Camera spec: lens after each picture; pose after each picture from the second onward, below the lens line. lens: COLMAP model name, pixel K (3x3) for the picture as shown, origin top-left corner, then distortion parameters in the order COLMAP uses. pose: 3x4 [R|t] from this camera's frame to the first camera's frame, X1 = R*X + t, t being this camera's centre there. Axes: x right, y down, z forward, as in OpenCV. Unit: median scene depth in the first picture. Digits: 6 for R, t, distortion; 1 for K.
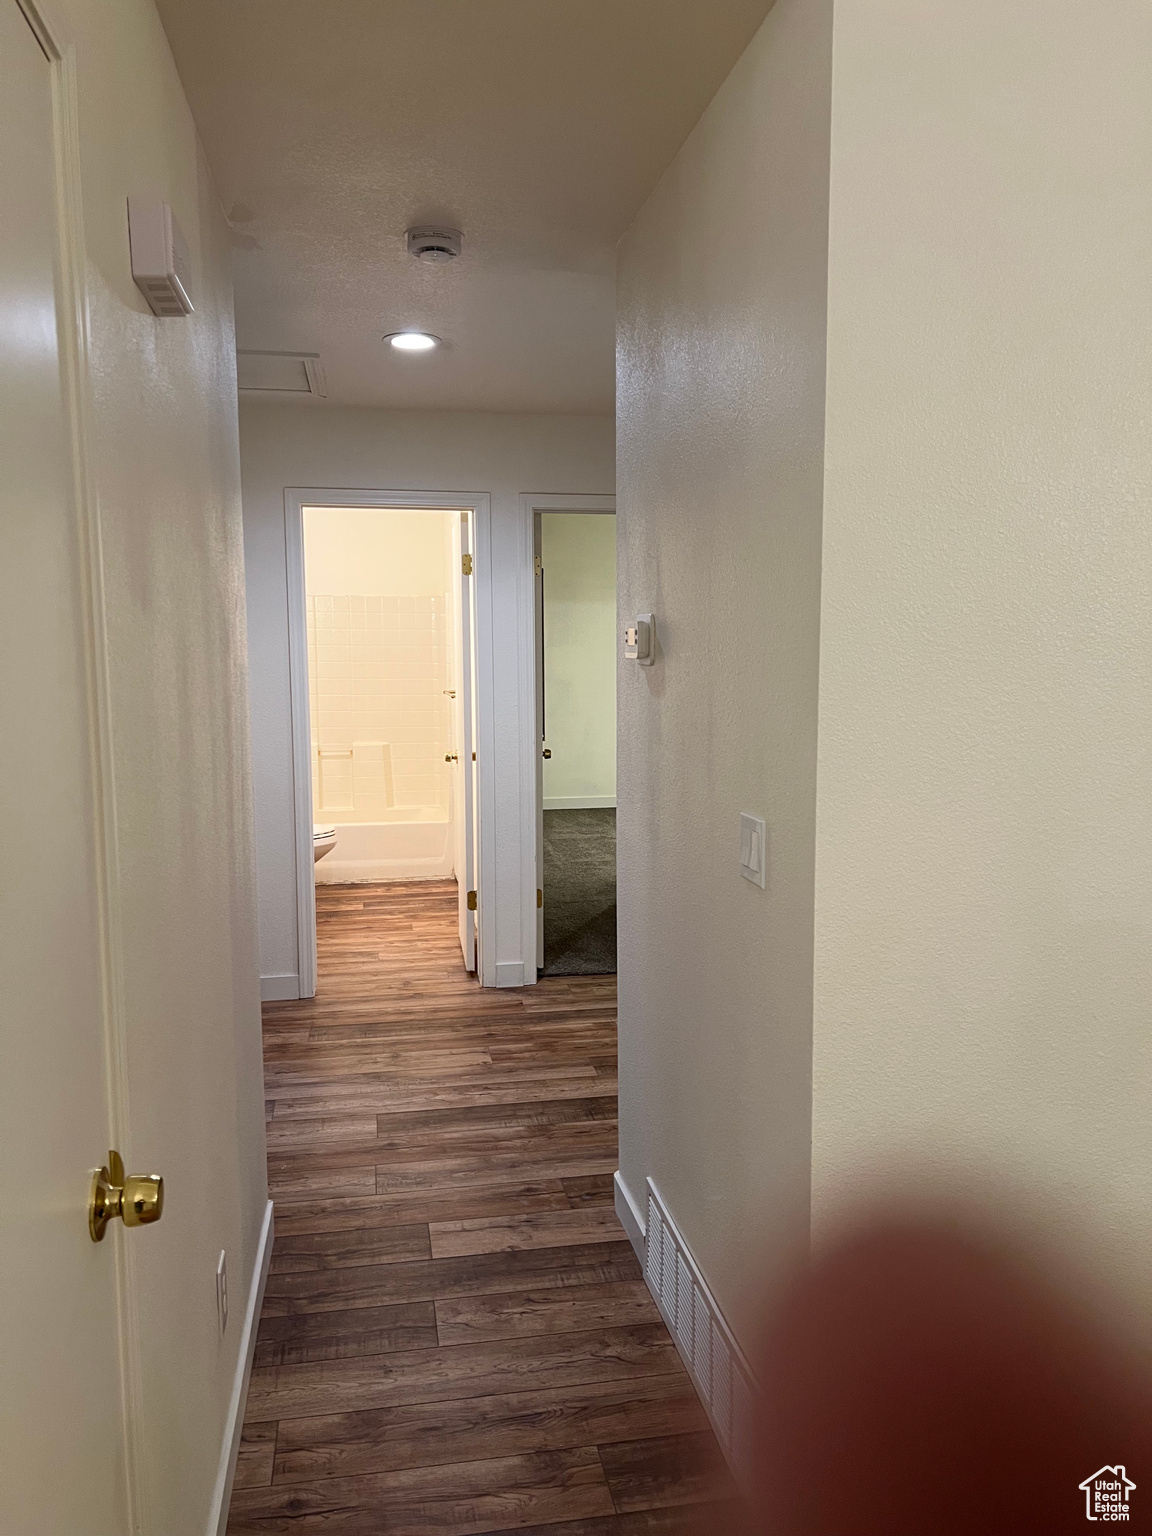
lens RADIAL K [[1151.1, 0, 573.5], [0, 1151.1, 770.4], [0, 0, 1]] dist [0.047819, -0.055811]
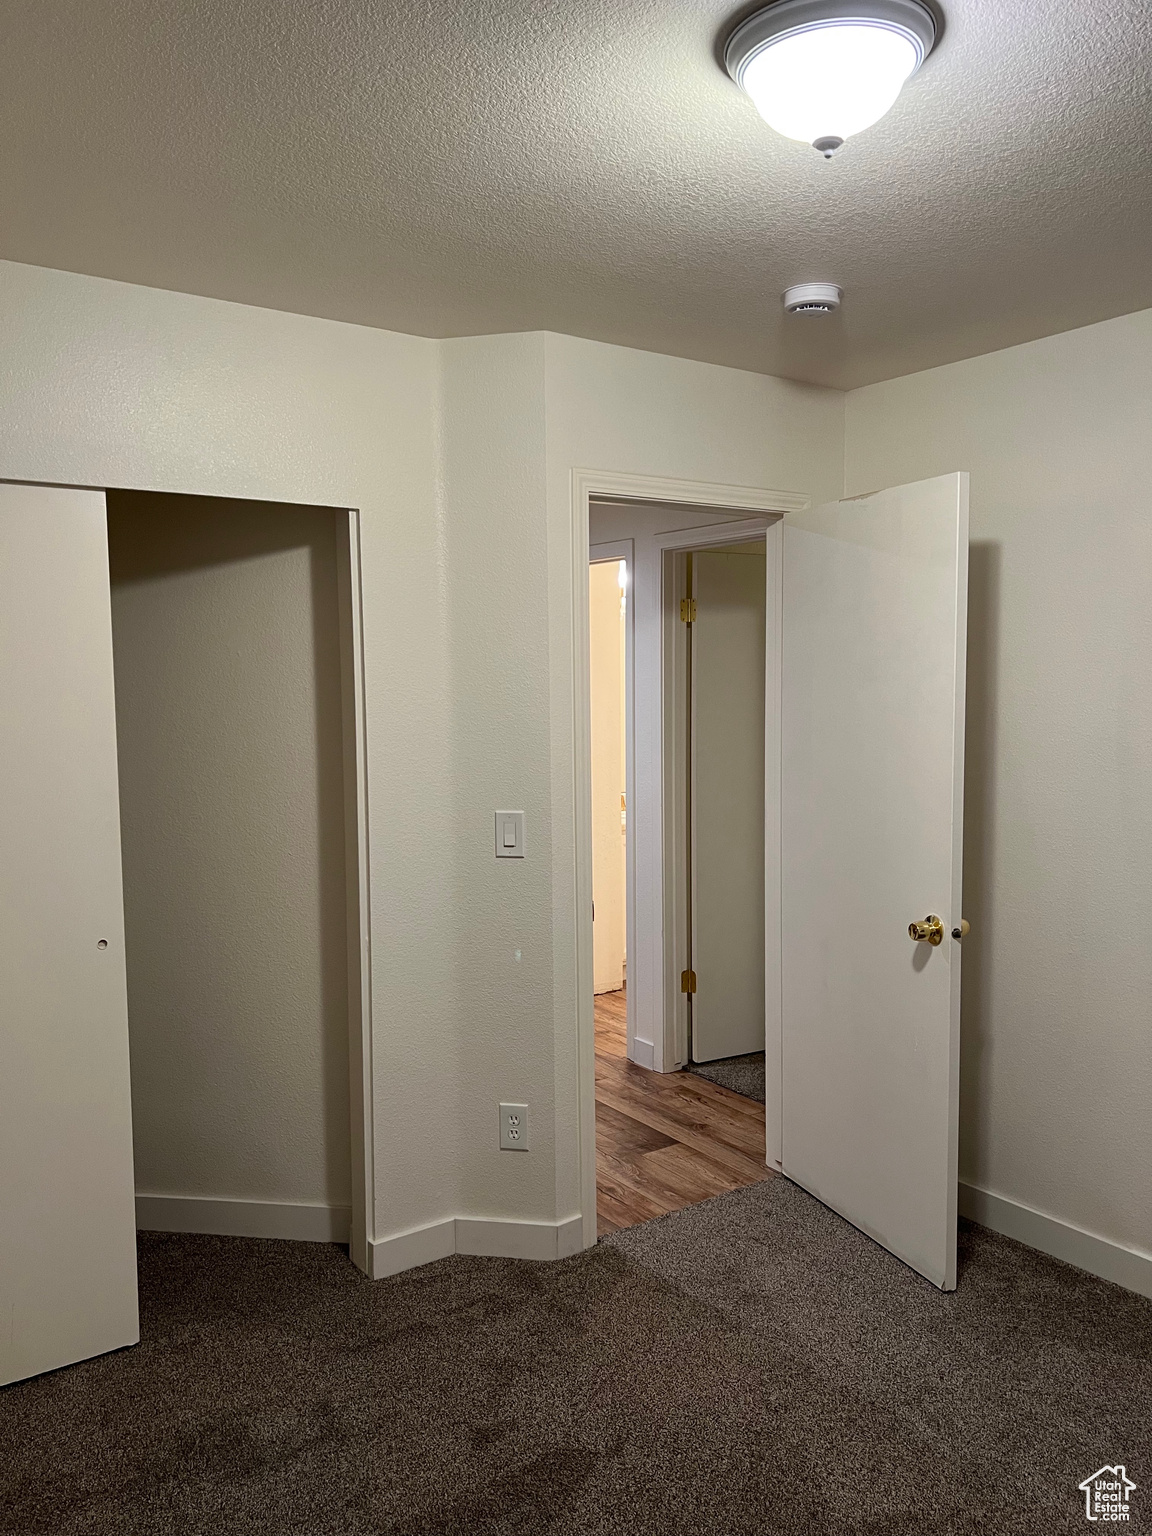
lens RADIAL K [[1151.1, 0, 573.7], [0, 1151.1, 767.8], [0, 0, 1]] dist [0.047819, -0.055811]
pose [[0.438580, 0.080223, -0.895105, 0.760470], [-0.100164, 0.994166, 0.040023, -0.085114], [0.893093, 0.072105, 0.444056, 0.545082]]
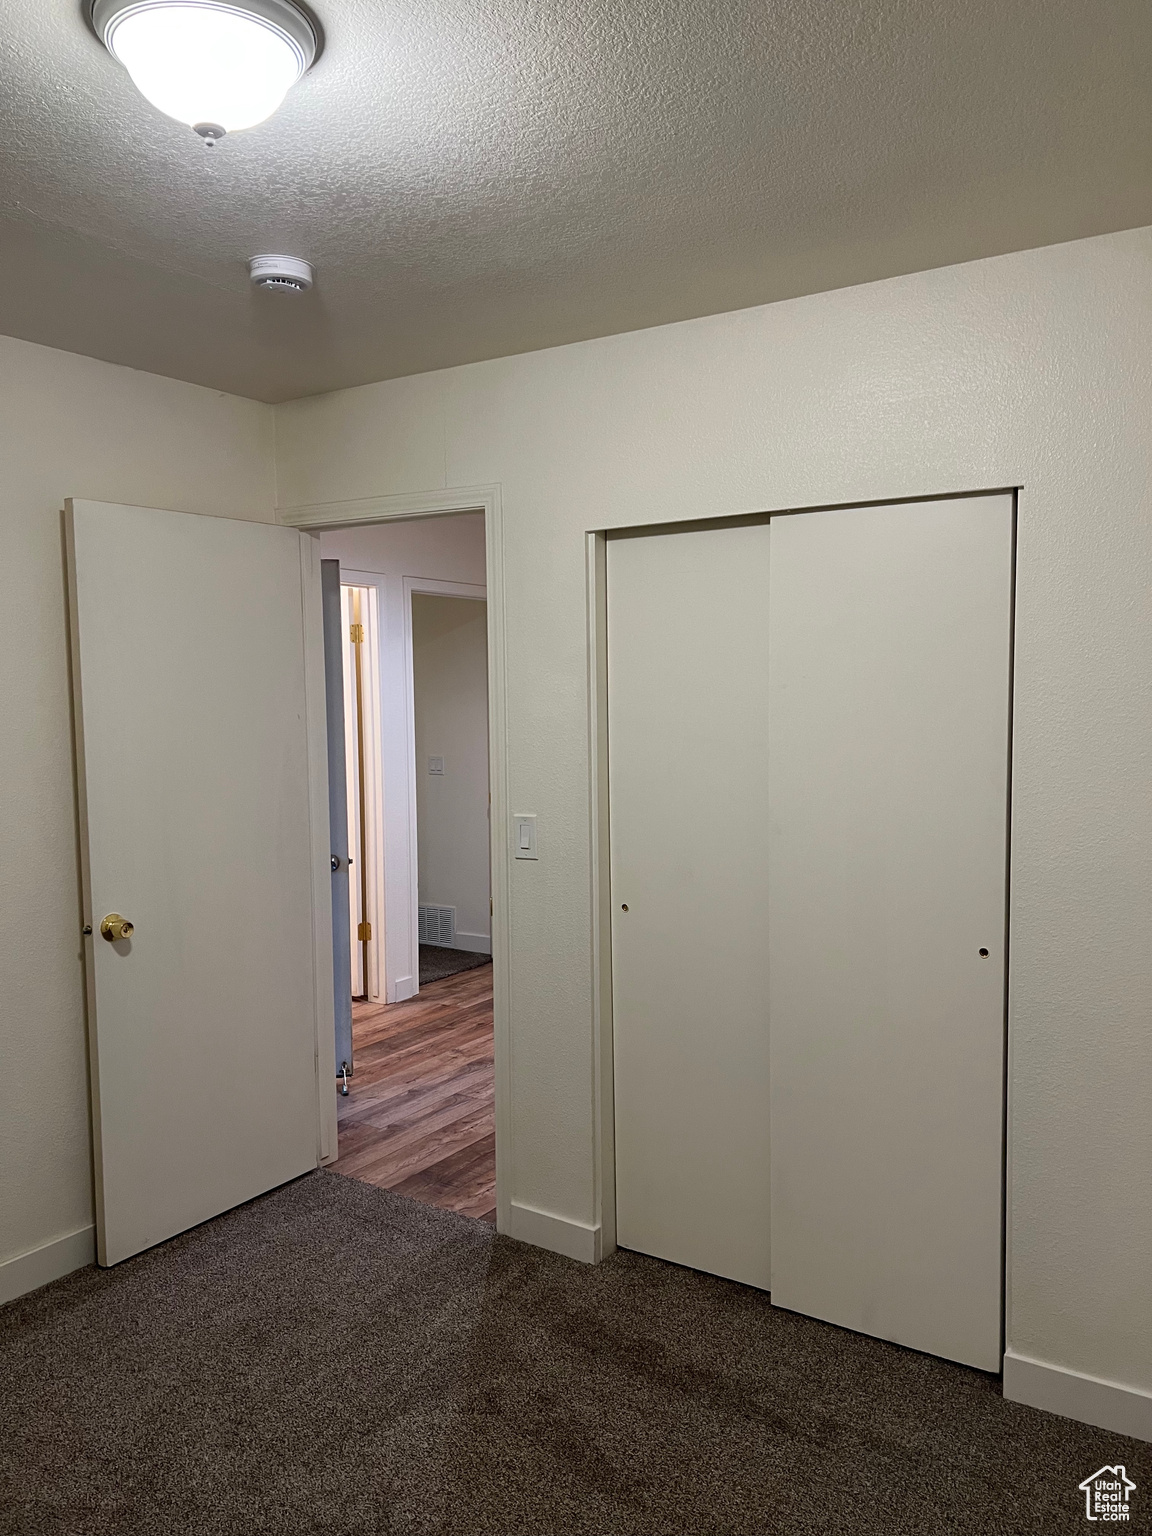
lens RADIAL K [[1151.1, 0, 579.2], [0, 1151.1, 766.7], [0, 0, 1]] dist [0.047819, -0.055811]
pose [[0.691227, -0.055594, 0.720496, -0.782088], [0.093727, 0.995512, -0.013104, -0.012309], [-0.716534, 0.076588, 0.693335, 0.063272]]
